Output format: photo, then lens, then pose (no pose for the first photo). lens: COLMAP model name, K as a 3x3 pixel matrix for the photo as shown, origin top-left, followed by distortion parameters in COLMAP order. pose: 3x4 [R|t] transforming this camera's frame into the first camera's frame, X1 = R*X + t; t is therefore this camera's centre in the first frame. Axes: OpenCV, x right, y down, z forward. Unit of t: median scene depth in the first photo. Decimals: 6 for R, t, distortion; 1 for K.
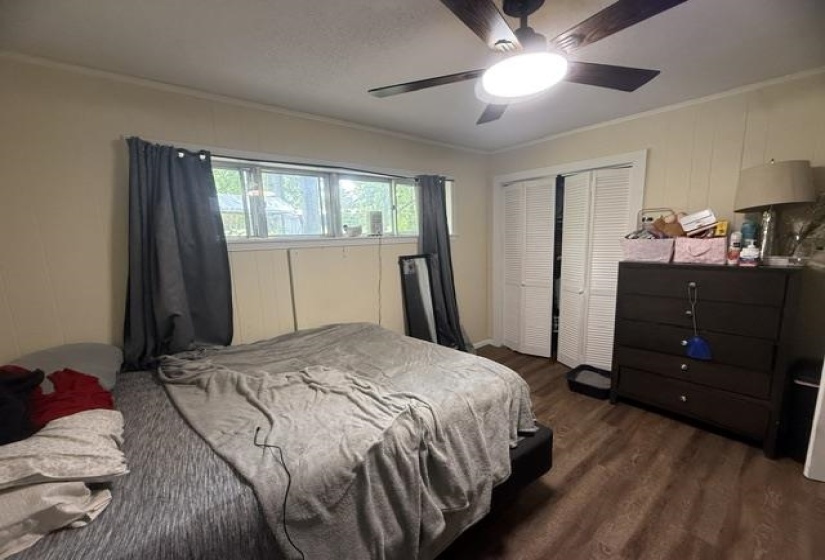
lens RADIAL K [[323.6, 0, 414.6], [0, 323.6, 296.1], [0, 0, 1]] dist [-0.000179, 0.000037]
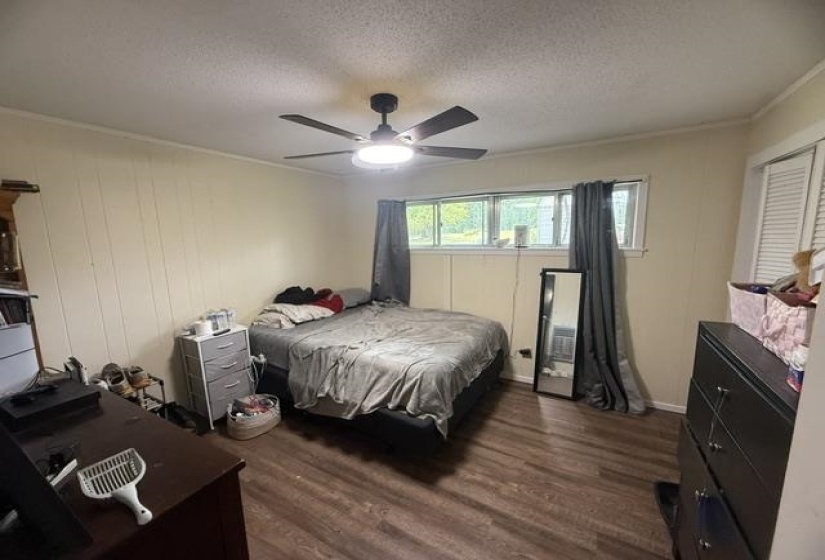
lens RADIAL K [[323.6, 0, 414.6], [0, 323.6, 296.1], [0, 0, 1]] dist [-0.000179, 0.000037]
pose [[0.358860, 0.198818, -0.911971, 1.023874], [-0.164299, 0.975250, 0.147961, -0.164195], [0.918817, 0.096739, 0.382644, 0.332537]]
